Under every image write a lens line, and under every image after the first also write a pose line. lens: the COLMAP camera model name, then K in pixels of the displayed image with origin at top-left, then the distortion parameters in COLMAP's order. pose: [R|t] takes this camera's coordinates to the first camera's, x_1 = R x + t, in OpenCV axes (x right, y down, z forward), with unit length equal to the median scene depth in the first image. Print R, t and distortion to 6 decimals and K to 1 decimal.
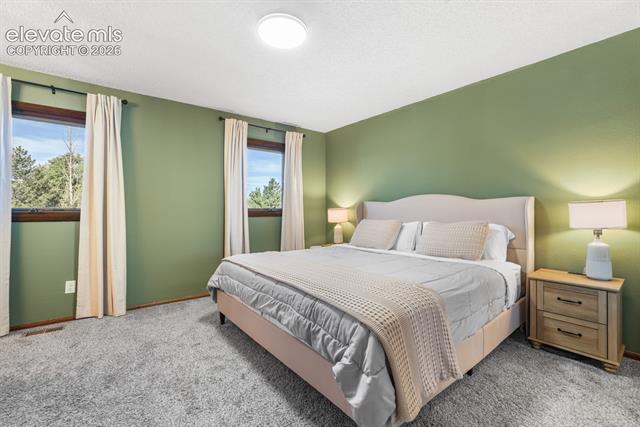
lens RADIAL K [[270.6, 0, 317.0], [0, 270.6, 211.9], [0, 0, 1]] dist [0.001445, 0.000290]
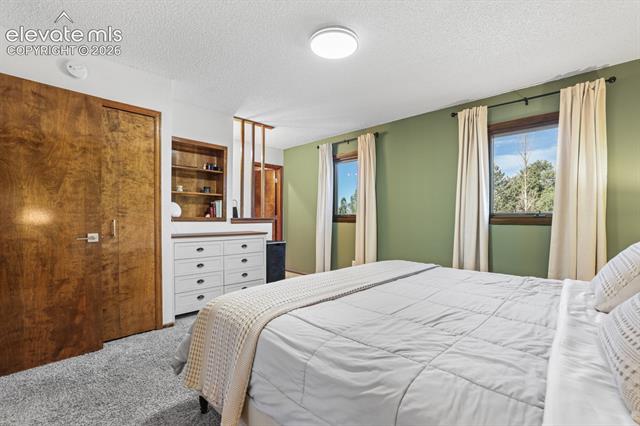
lens RADIAL K [[294.6, 0, 318.1], [0, 294.6, 218.1], [0, 0, 1]] dist [0.001561, 0.000324]
pose [[0.157327, 0.011570, -0.987479, 0.479626], [-0.008633, 0.999909, 0.010341, -0.003902], [0.987509, 0.006898, 0.157412, 0.344956]]
